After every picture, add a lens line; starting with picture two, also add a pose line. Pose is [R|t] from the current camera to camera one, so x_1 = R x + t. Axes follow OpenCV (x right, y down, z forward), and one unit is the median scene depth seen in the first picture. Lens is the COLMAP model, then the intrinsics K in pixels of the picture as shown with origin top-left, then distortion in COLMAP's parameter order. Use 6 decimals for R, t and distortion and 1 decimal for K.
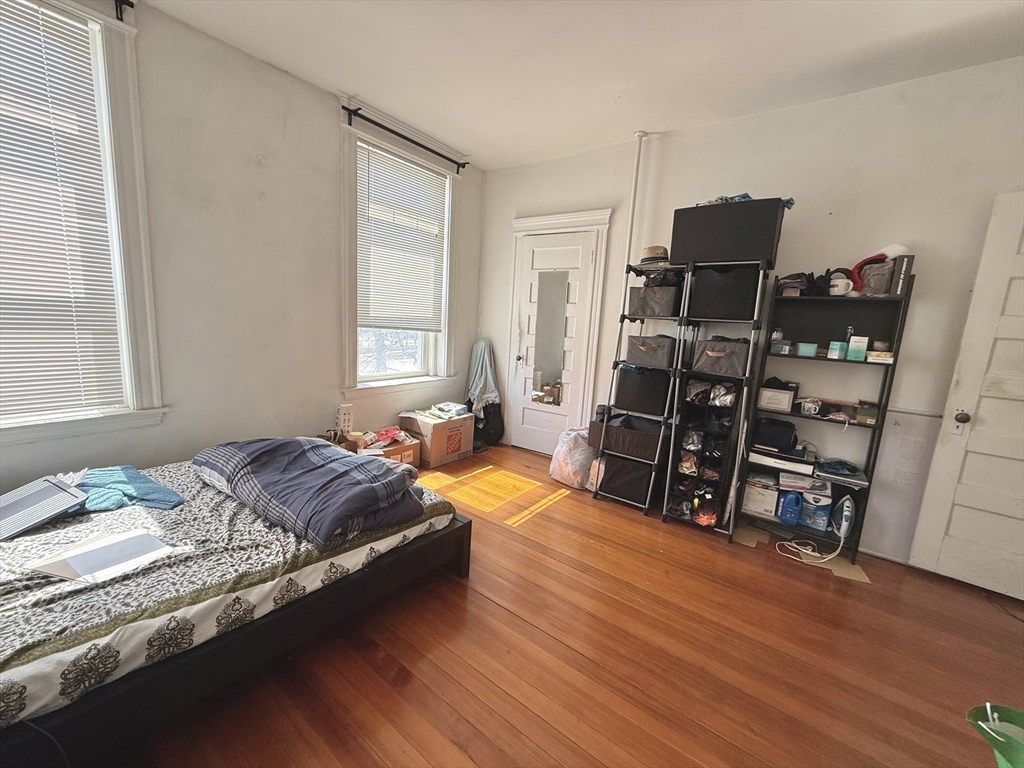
lens RADIAL K [[407.6, 0, 505.6], [0, 407.6, 384.5], [0, 0, 1]] dist [0.001422, 0.000897]
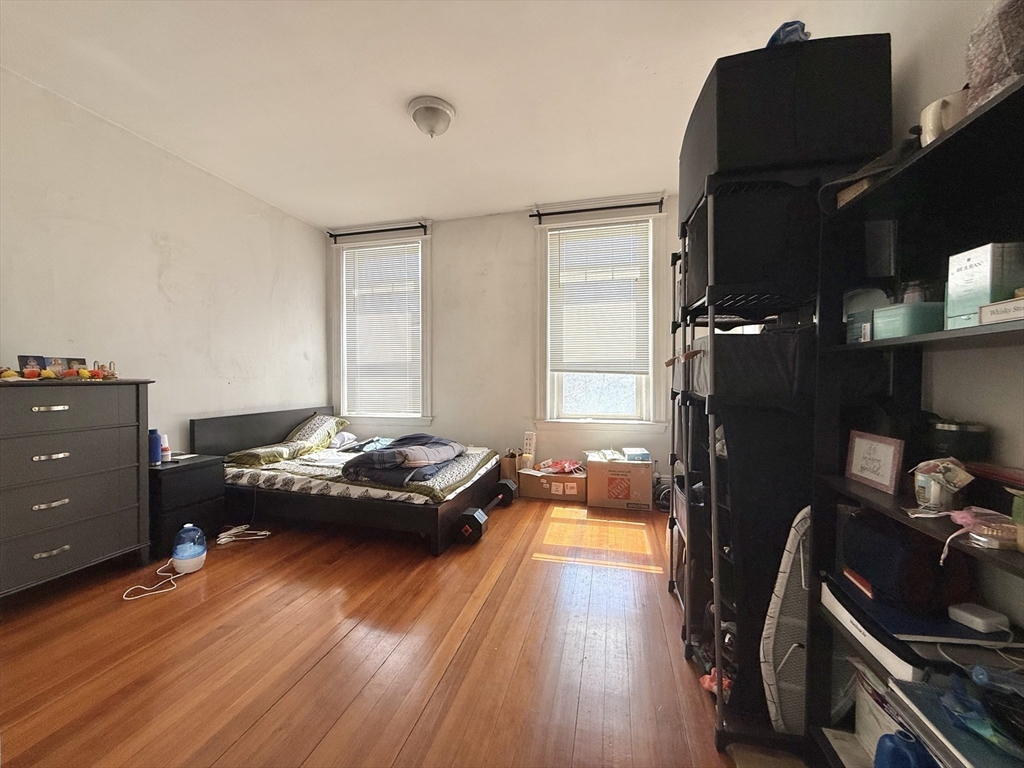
lens RADIAL K [[407.6, 0, 507.9], [0, 407.6, 382.7], [0, 0, 1]] dist [0.001422, 0.000897]
pose [[0.390377, -0.049907, -0.919302, 0.907341], [-0.123144, 0.986727, -0.105860, 0.049992], [0.912382, 0.154532, 0.379049, 0.528779]]
